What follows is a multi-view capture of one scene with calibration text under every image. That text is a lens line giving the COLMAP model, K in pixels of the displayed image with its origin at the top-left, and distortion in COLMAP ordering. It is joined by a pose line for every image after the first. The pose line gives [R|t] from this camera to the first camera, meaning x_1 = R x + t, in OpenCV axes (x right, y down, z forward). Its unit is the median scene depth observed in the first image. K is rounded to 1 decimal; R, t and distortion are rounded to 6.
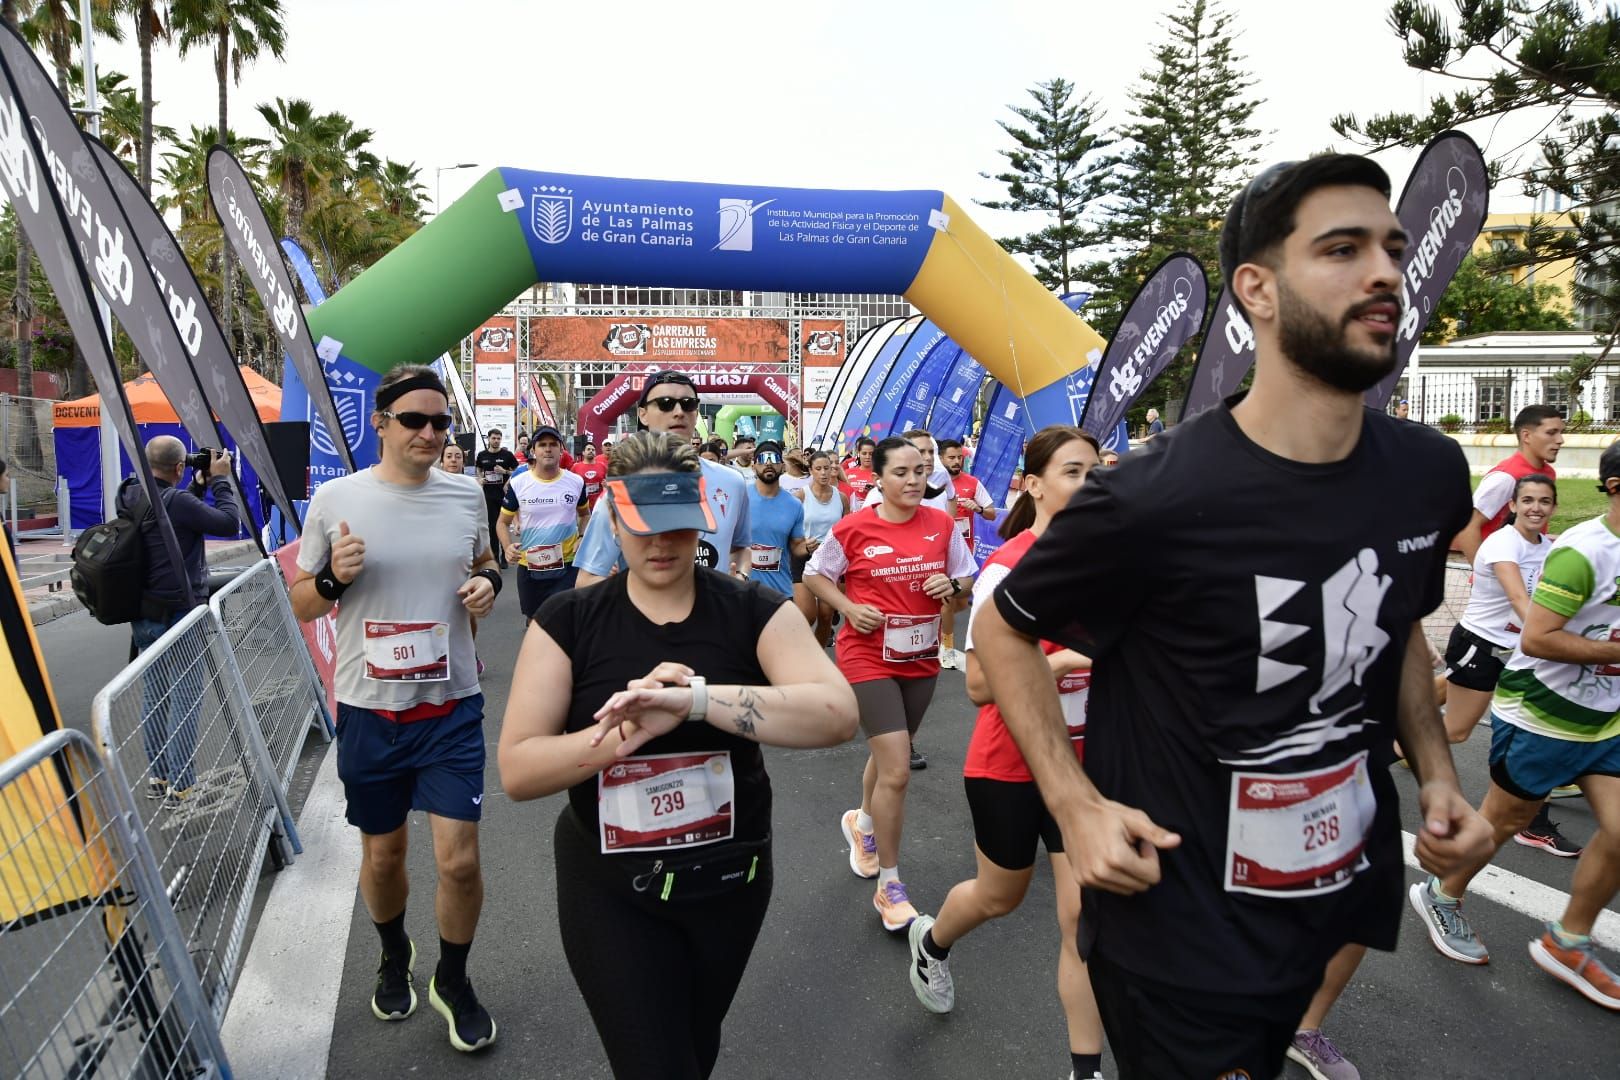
lens RADIAL K [[1156.4, 0, 786.5], [0, 1156.4, 552.6], [0, 0, 1]] dist [-0.124026, 0.074328]
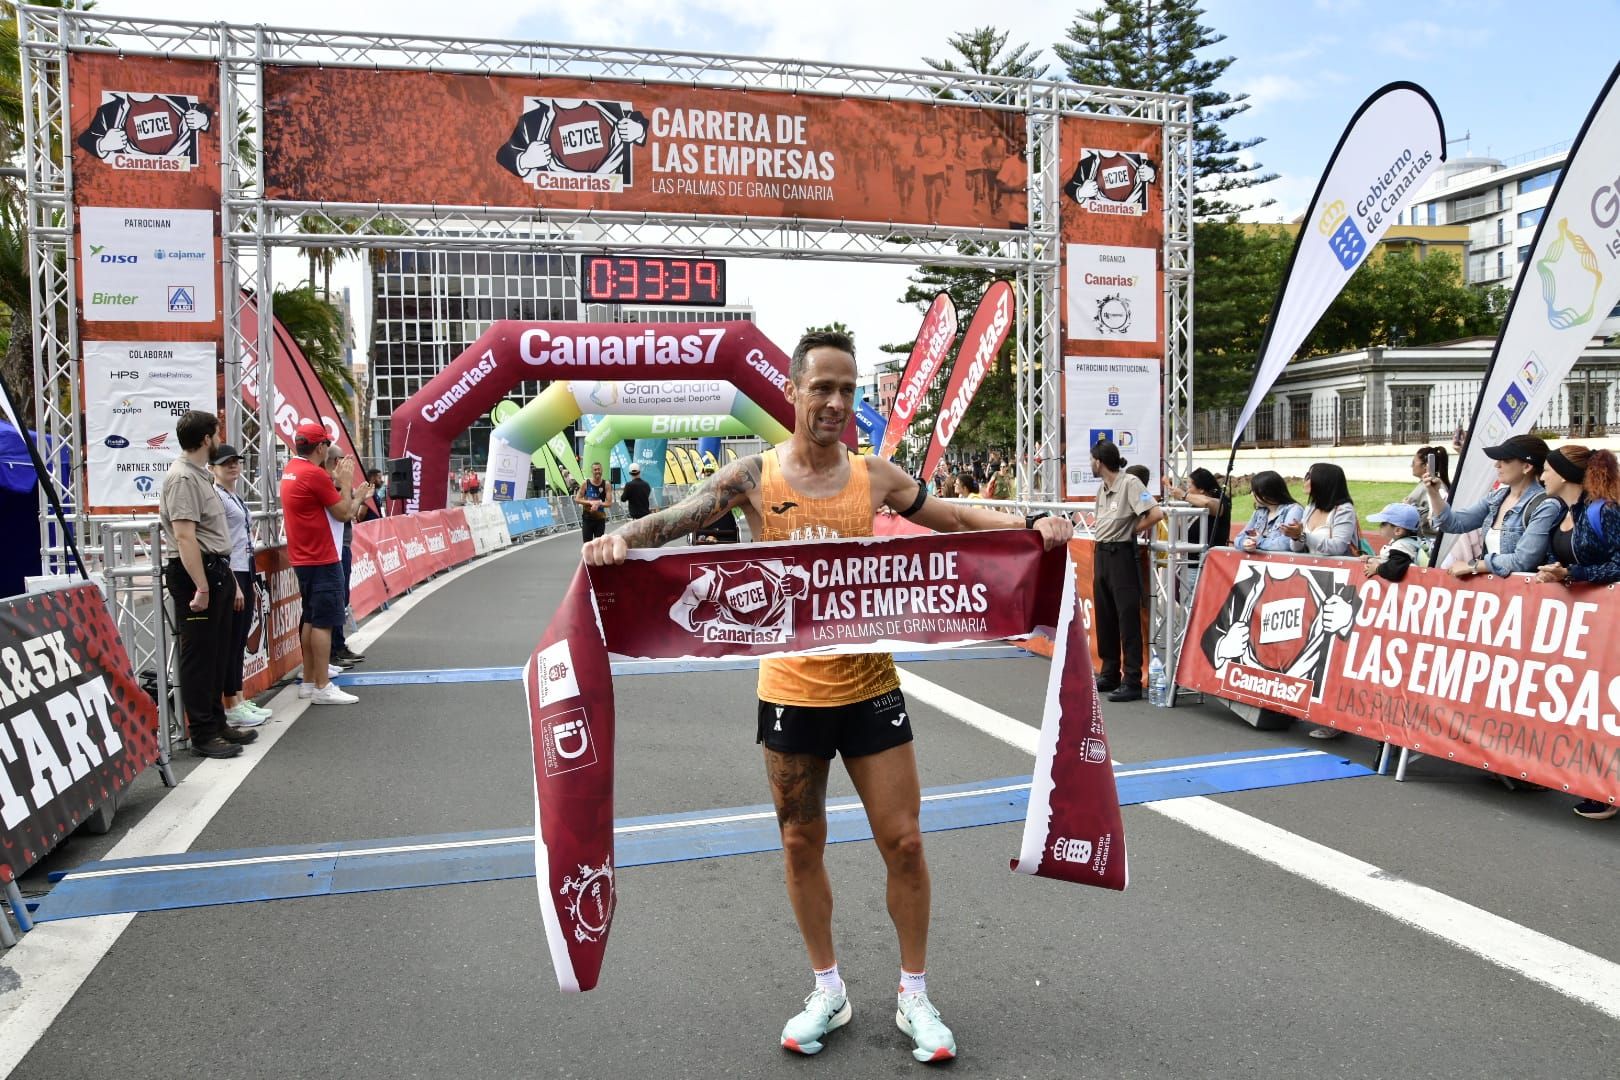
lens RADIAL K [[1086.9, 0, 814.8], [0, 1086.9, 566.0], [0, 0, 1]] dist [-0.102598, 0.033588]
pose [[0.976321, -0.035429, 0.213408, -0.140627], [0.039477, 0.999112, -0.014734, -0.056173], [-0.212696, 0.022810, 0.976852, 0.685773]]
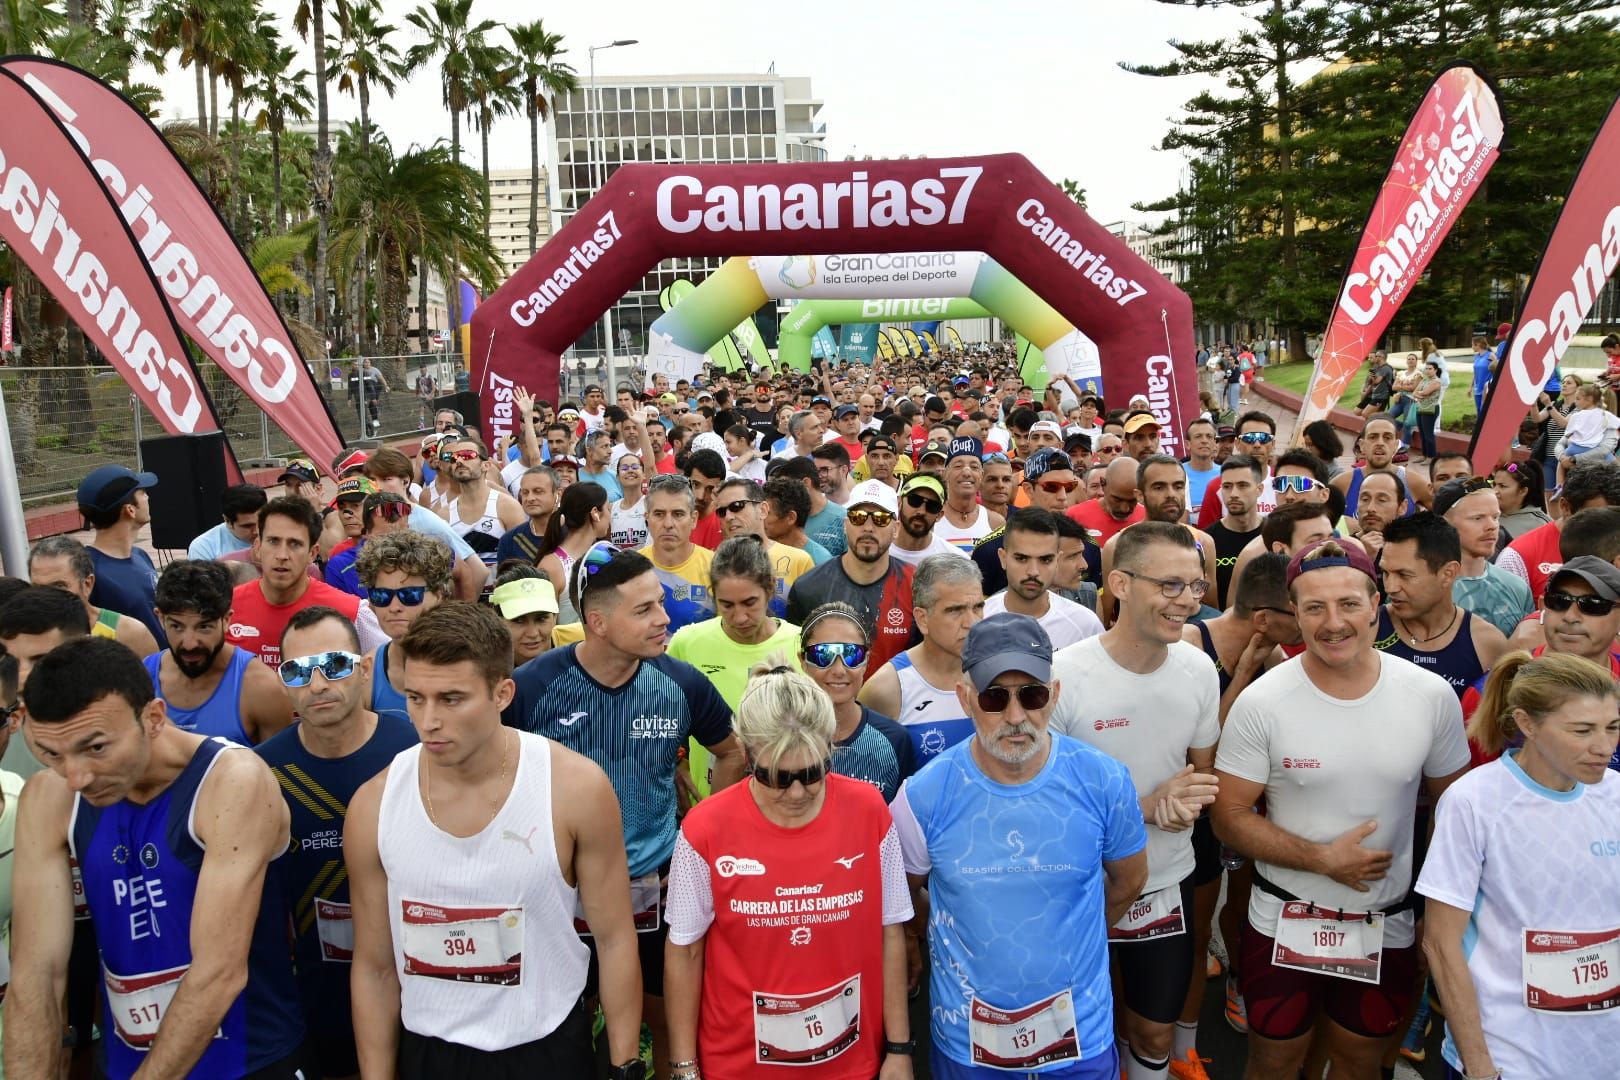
lens RADIAL K [[1084.1, 0, 822.3], [0, 1084.1, 530.8], [0, 0, 1]] dist [-0.105698, 0.026073]
pose [[0.999014, -0.033929, 0.028622, -0.122417], [0.031946, 0.997234, 0.067114, -0.110307], [-0.030820, -0.066134, 0.997335, 0.955963]]
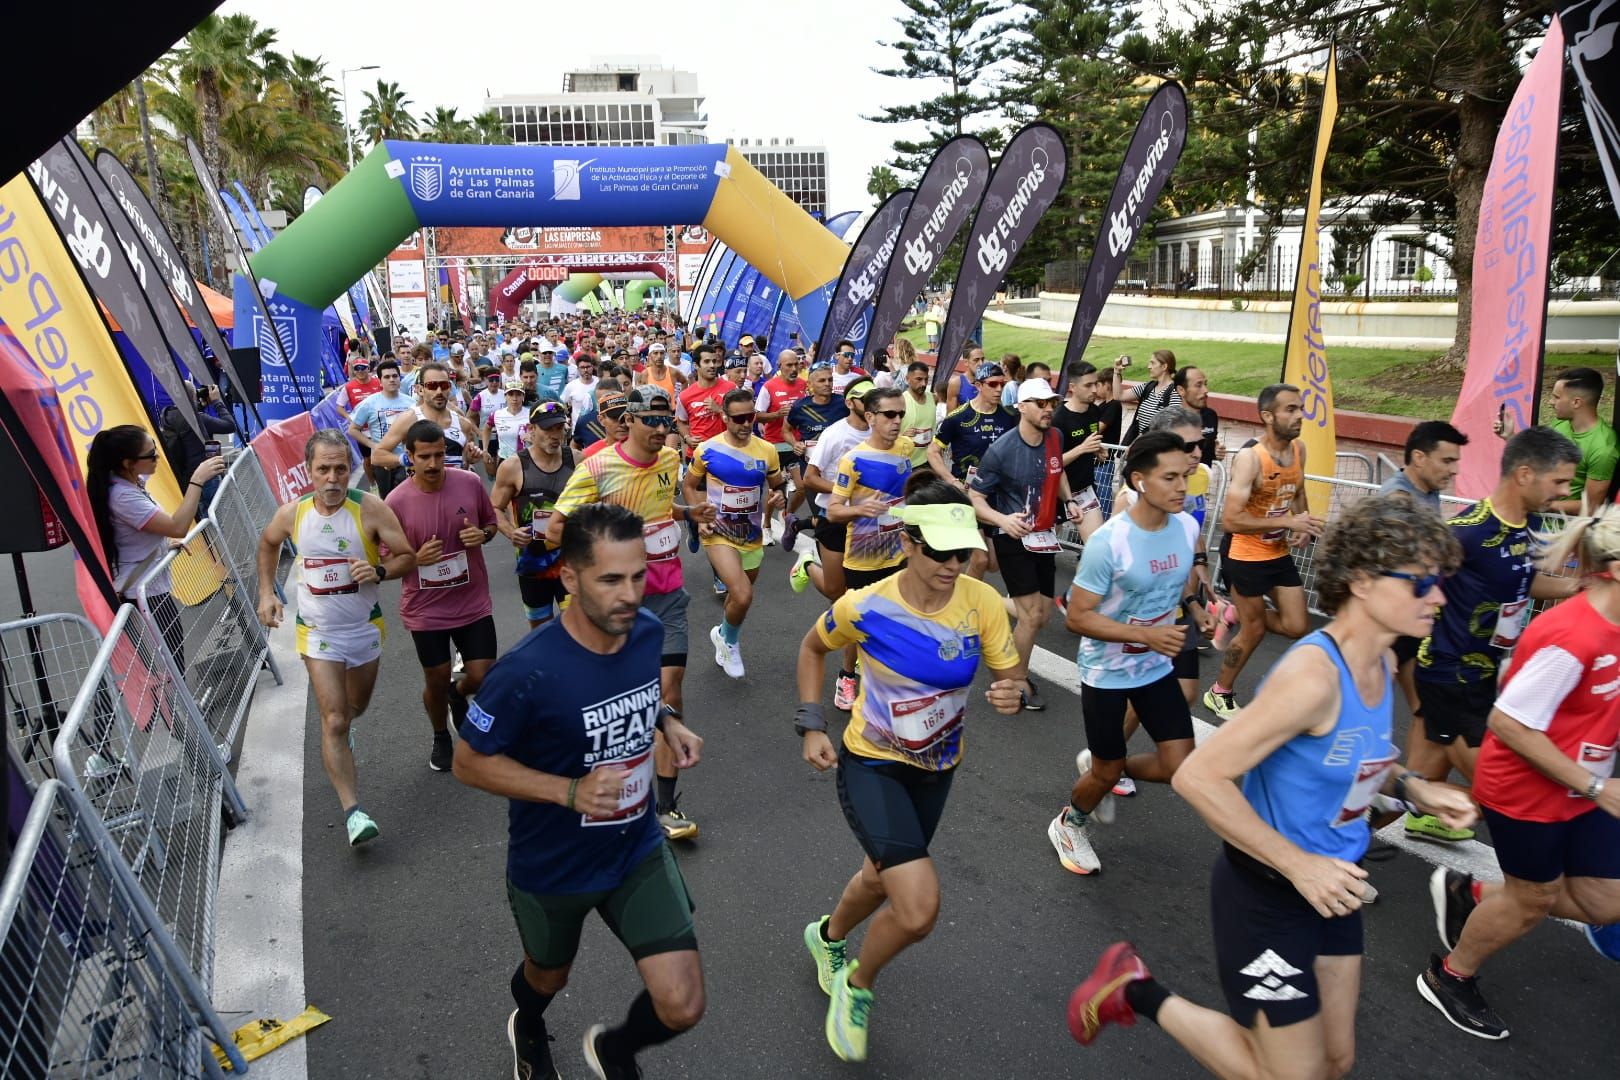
lens RADIAL K [[1156.4, 0, 796.8], [0, 1156.4, 566.3], [0, 0, 1]] dist [-0.124026, 0.074328]
pose [[0.997863, -0.037438, 0.053545, 0.059851], [0.029943, 0.990462, 0.134494, -0.004530], [-0.058070, -0.132603, 0.989467, -0.170153]]
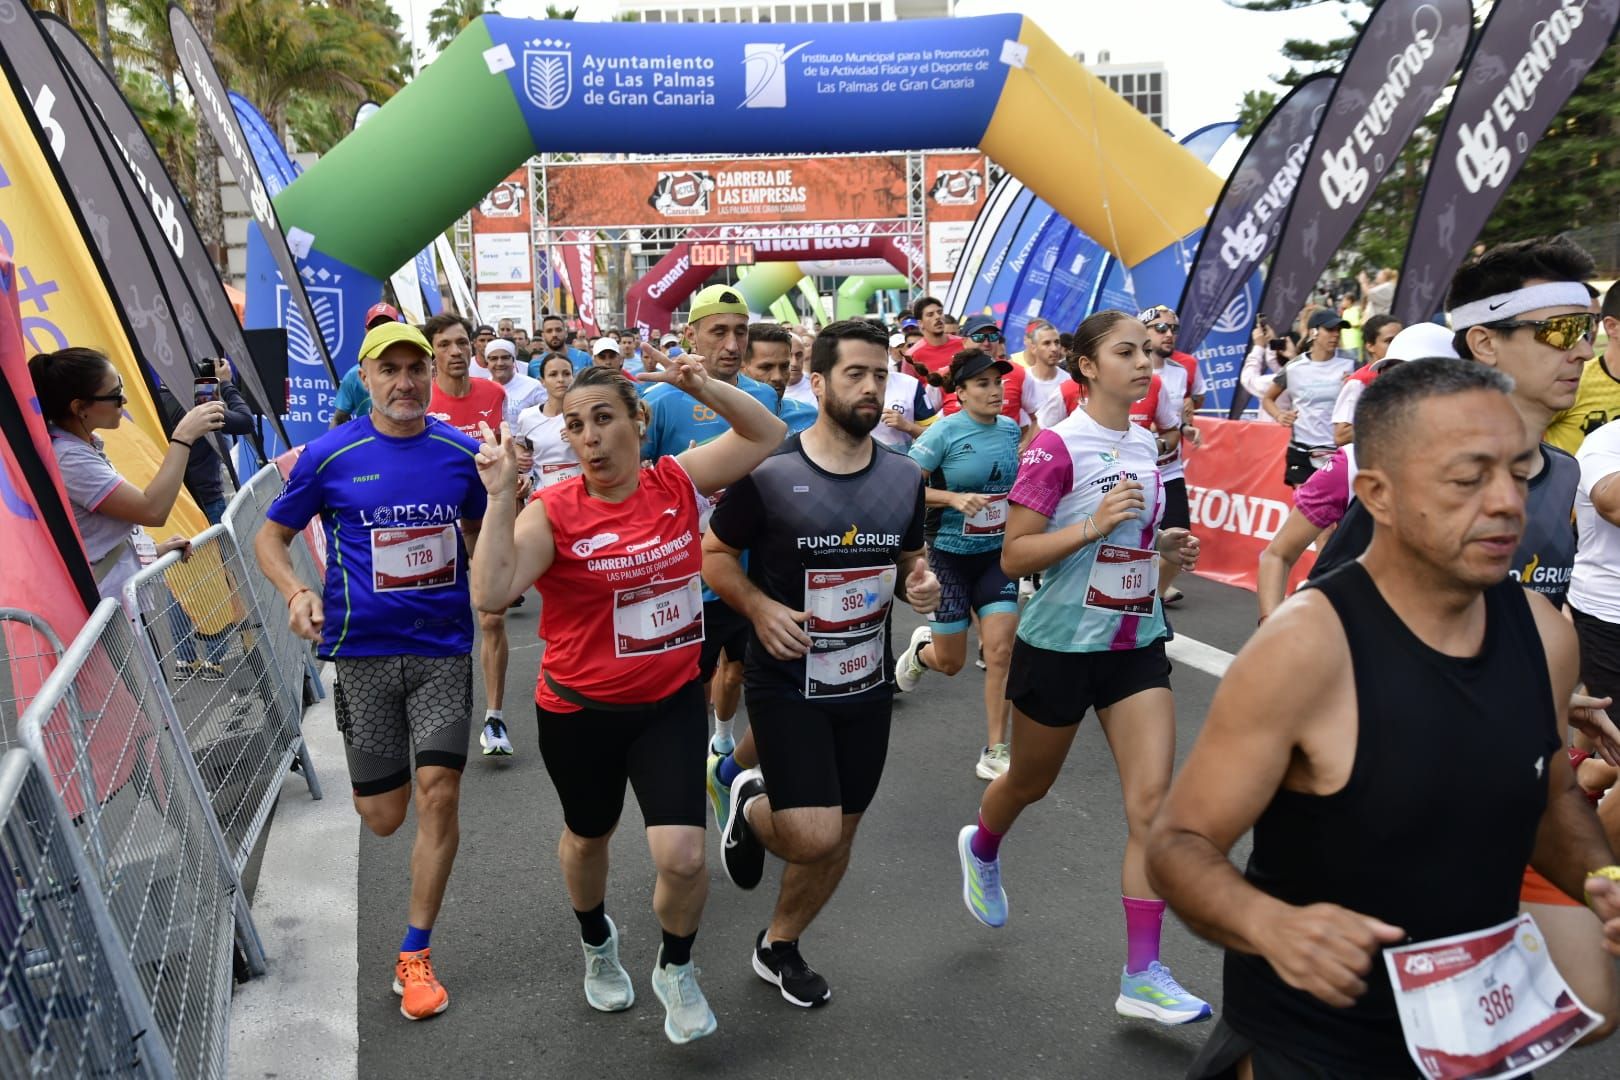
lens RADIAL K [[1877.4, 0, 795.8], [0, 1877.4, 565.1], [0, 0, 1]] dist [0.100034, 0.000000]
pose [[0.994169, -0.021860, -0.105597, 0.051561], [0.024966, 0.999291, 0.028179, 0.015267], [0.104906, -0.030651, 0.994010, -0.172144]]
